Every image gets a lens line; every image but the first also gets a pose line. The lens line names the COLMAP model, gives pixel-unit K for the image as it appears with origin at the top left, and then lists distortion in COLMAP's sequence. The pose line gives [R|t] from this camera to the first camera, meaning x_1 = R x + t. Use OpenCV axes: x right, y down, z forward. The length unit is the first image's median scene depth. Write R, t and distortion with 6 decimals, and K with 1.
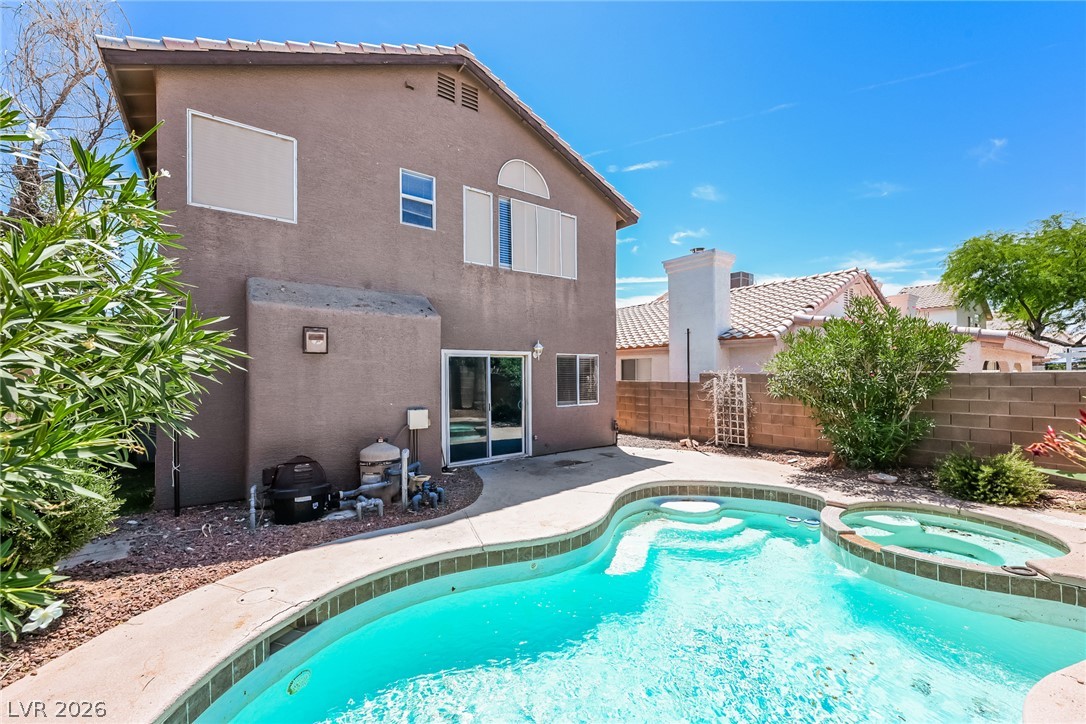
lens RADIAL K [[448.4, 0, 543.0], [0, 448.4, 362.0], [0, 0, 1]] dist [-0.000813, -0.000007]
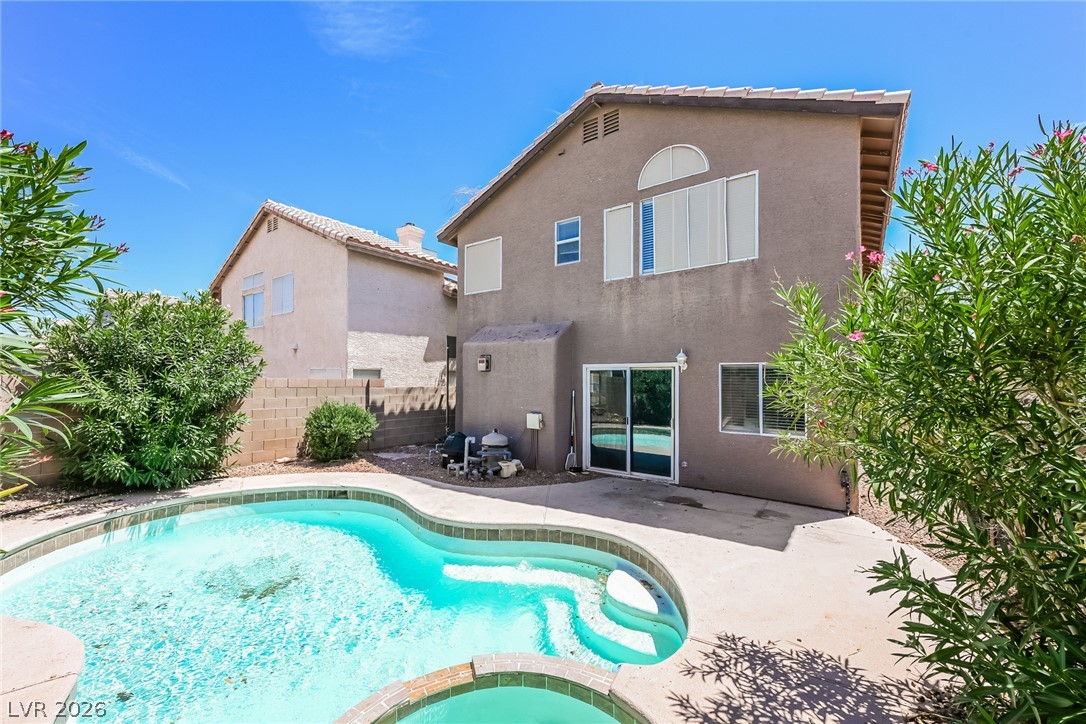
lens RADIAL K [[449.1, 0, 543.2], [0, 449.1, 357.5], [0, 0, 1]] dist [-0.002196, -0.000281]
pose [[0.252231, -0.031172, -0.967165, 0.788191], [0.019509, 0.999442, -0.027124, -0.015236], [0.967470, -0.012027, 0.252699, 0.567894]]
